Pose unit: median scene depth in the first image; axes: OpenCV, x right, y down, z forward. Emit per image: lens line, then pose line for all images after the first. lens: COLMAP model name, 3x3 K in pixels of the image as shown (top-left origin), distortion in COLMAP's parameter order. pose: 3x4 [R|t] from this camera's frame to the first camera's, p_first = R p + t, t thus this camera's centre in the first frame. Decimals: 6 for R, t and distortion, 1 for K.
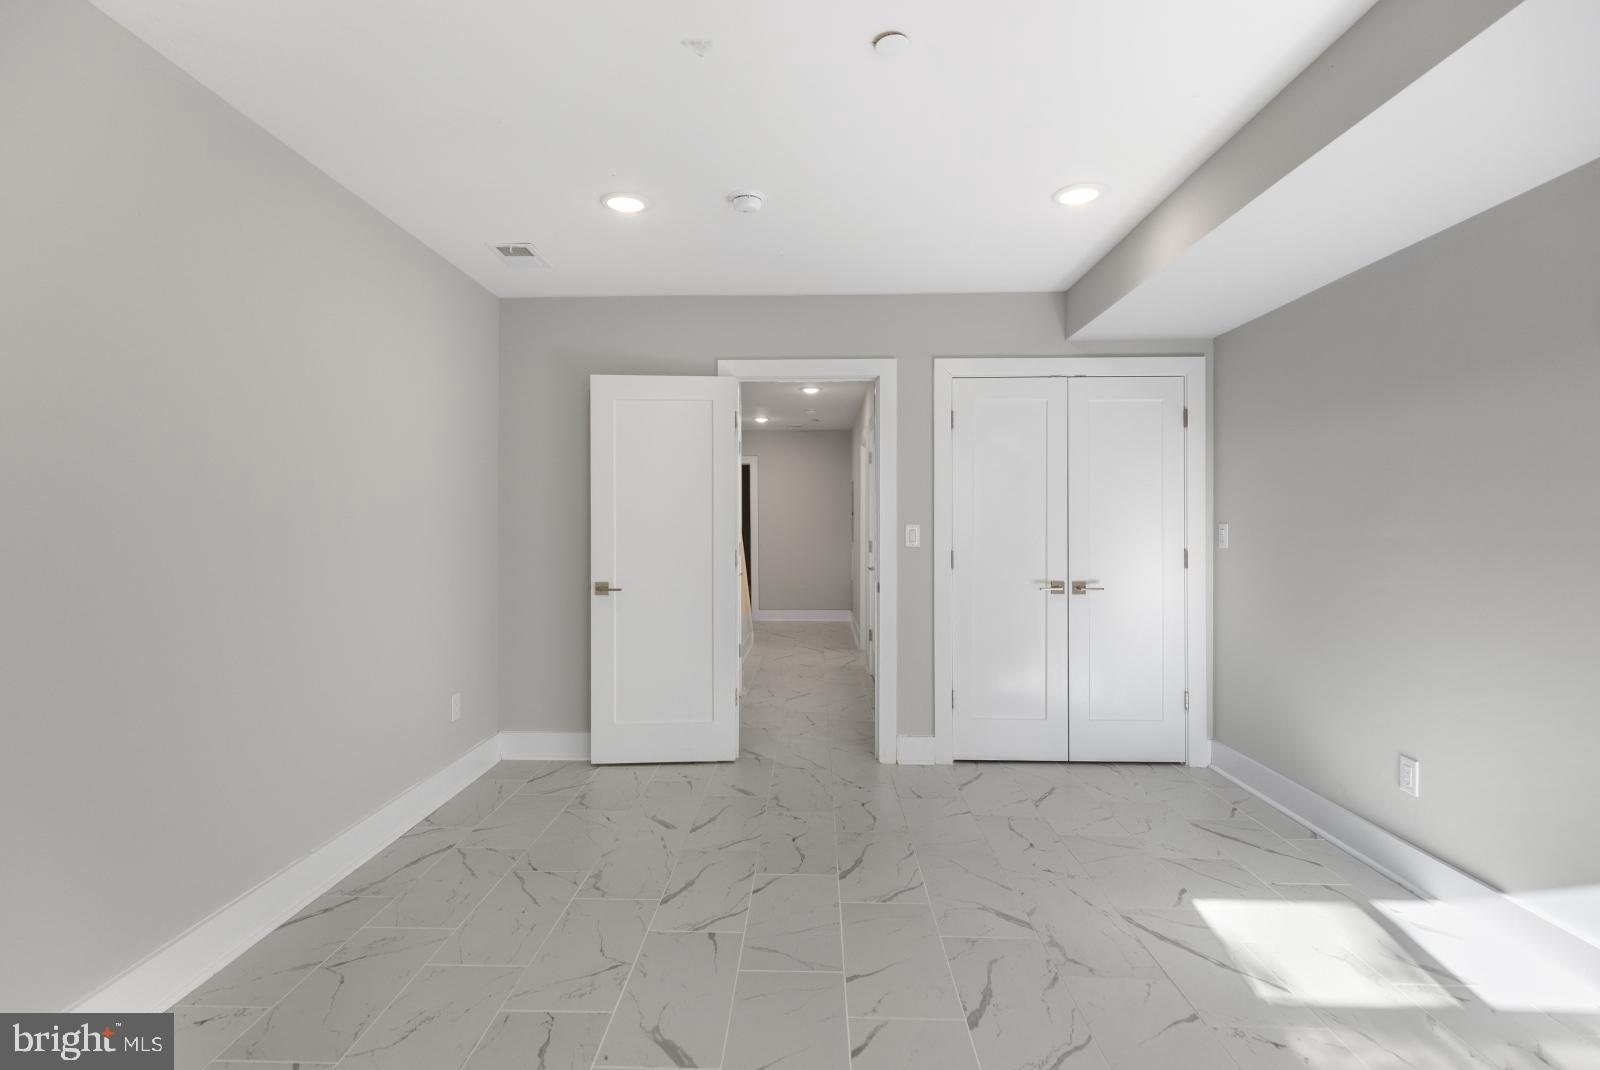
lens RADIAL K [[756.5, 0, 811.6], [0, 756.5, 508.1], [0, 0, 1]] dist [0.028178, -0.022843]
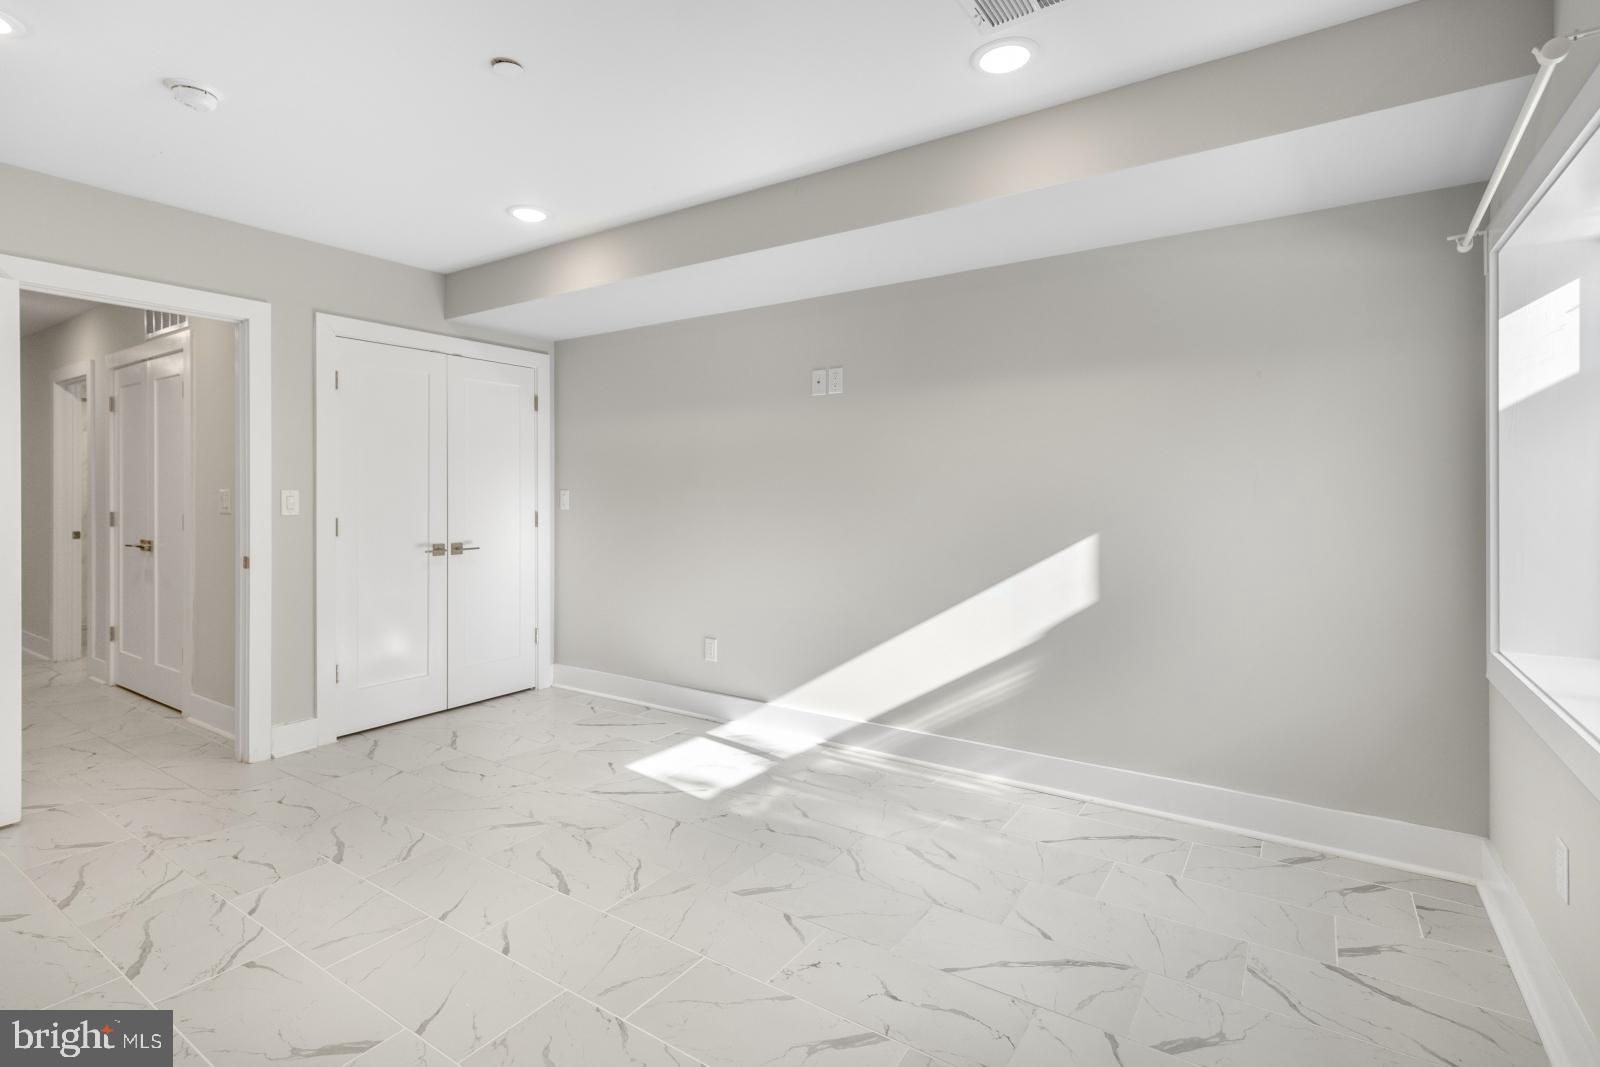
lens RADIAL K [[748.7, 0, 770.2], [0, 748.7, 475.8], [0, 0, 1]] dist [0.013513, -0.000731]
pose [[0.561250, 0.018376, 0.827442, -0.305492], [-0.019266, 0.999773, -0.009135, 0.001354], [-0.827422, -0.010815, 0.561477, 0.020173]]
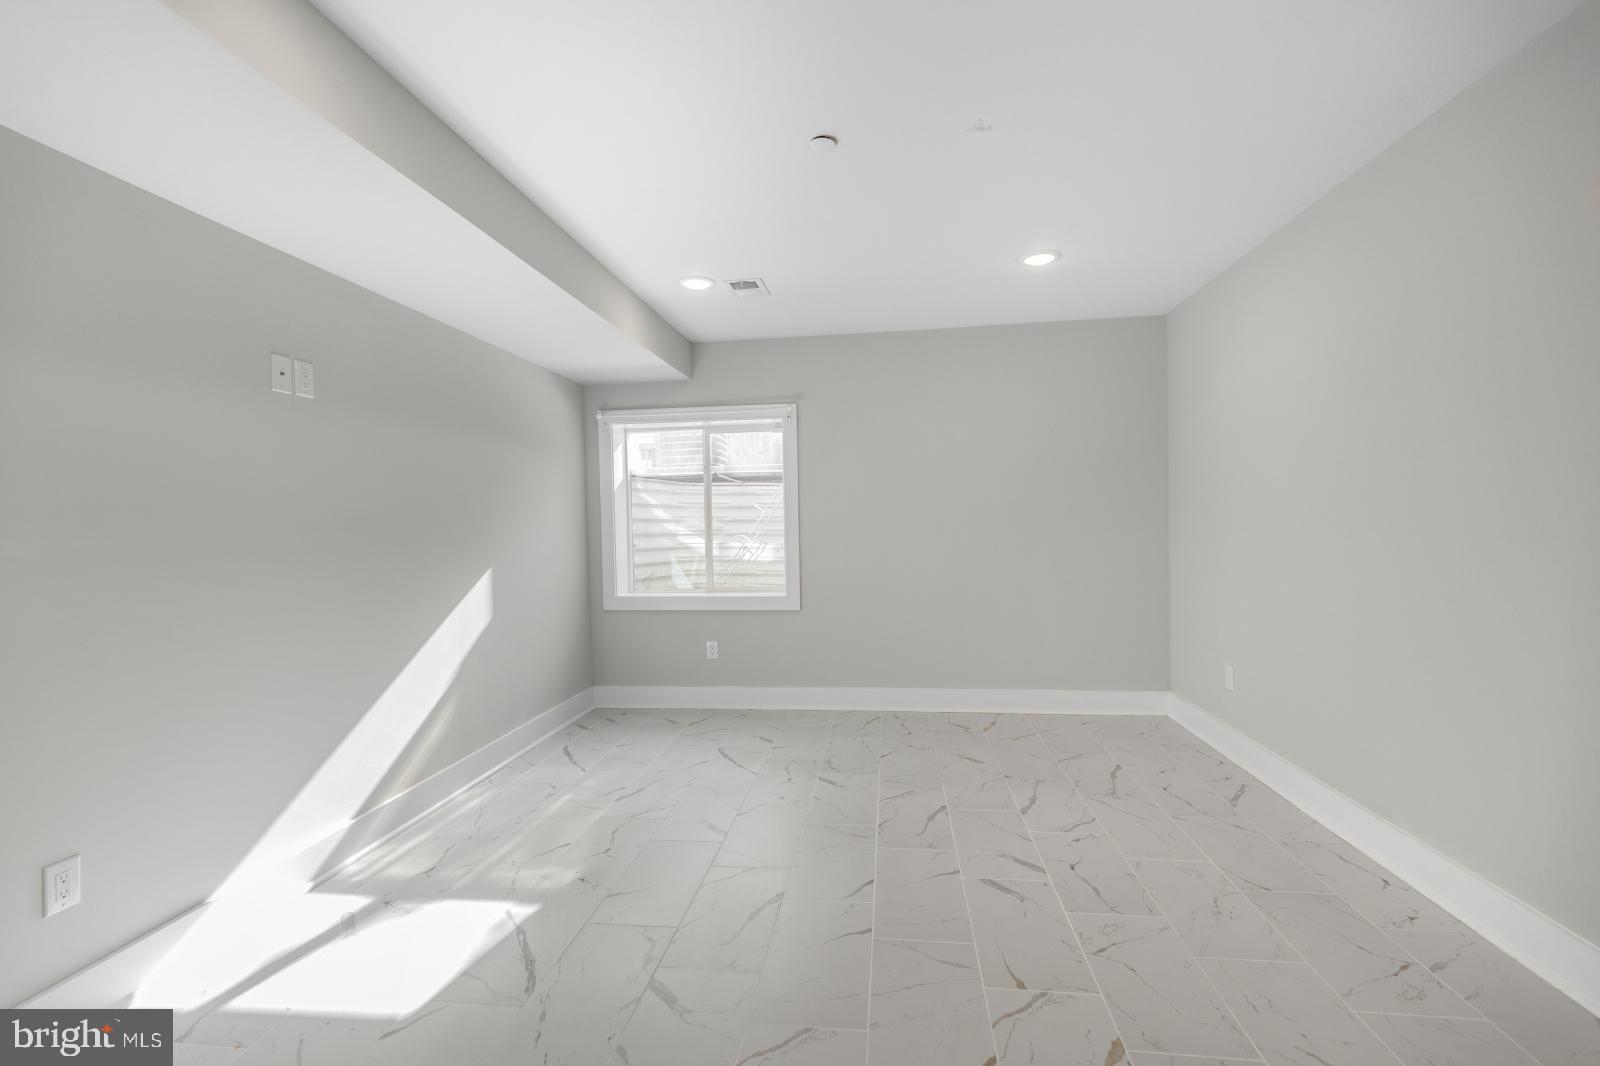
lens RADIAL K [[730.1, 0, 786.0], [0, 730.1, 525.0], [0, 0, 1]] dist [0.003112, 0.000005]
pose [[-0.990759, 0.023623, 0.133559, 0.007114], [0.020705, 0.999517, -0.023194, 0.028550], [-0.134042, -0.020214, -0.990769, 1.102102]]
